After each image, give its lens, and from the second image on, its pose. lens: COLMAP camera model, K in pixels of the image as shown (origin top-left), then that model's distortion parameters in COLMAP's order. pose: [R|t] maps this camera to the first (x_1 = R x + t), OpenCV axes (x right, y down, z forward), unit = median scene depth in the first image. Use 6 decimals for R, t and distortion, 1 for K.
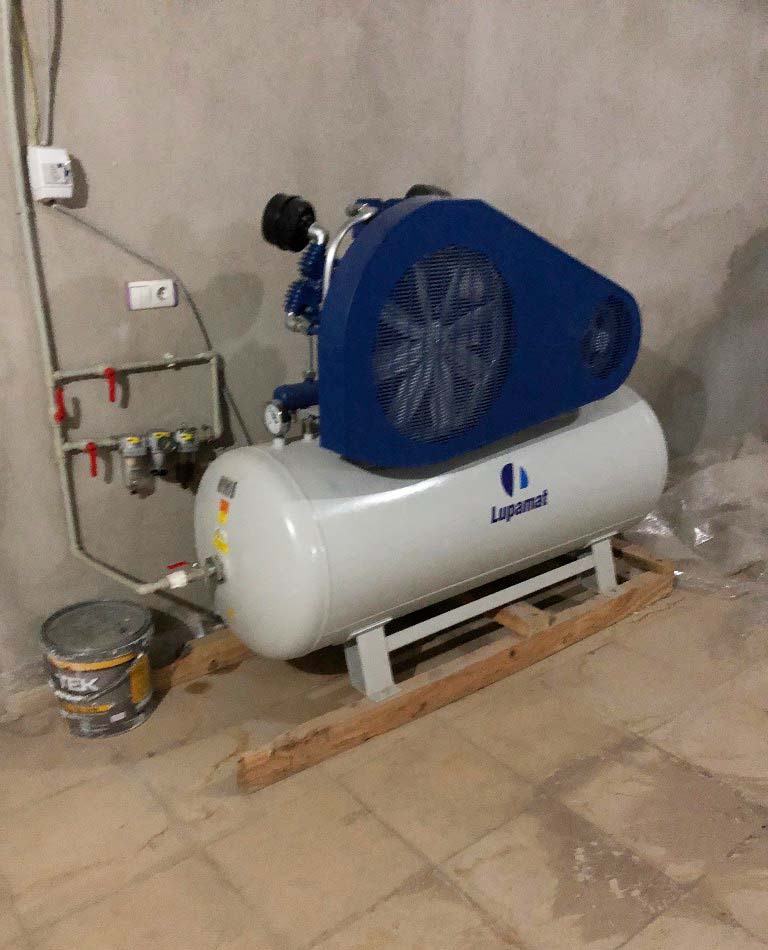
lens RADIAL K [[834.4, 0, 365.8], [0, 834.4, 516.8], [0, 0, 1]] dist [0.003088, 0.004674]
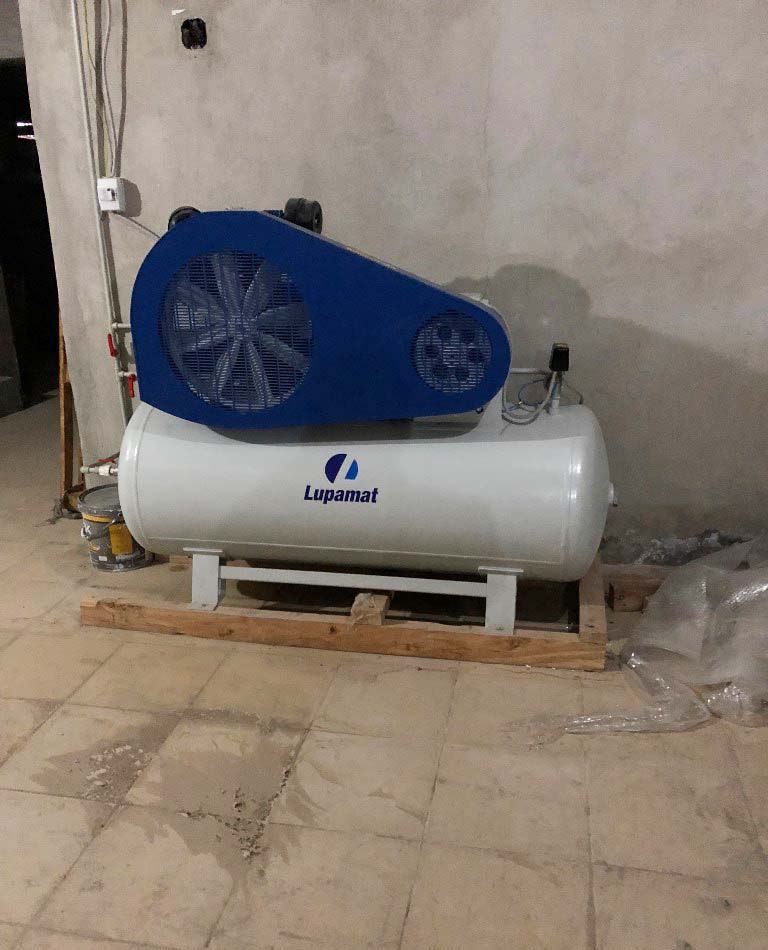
lens RADIAL K [[843.4, 0, 380.2], [0, 843.4, 492.8], [0, 0, 1]] dist [0.016581, -0.010635]
pose [[0.654364, 0.245325, -0.715279, 1.020431], [-0.262188, 0.960840, 0.089688, -0.128491], [0.709271, 0.128849, 0.693060, 0.287526]]
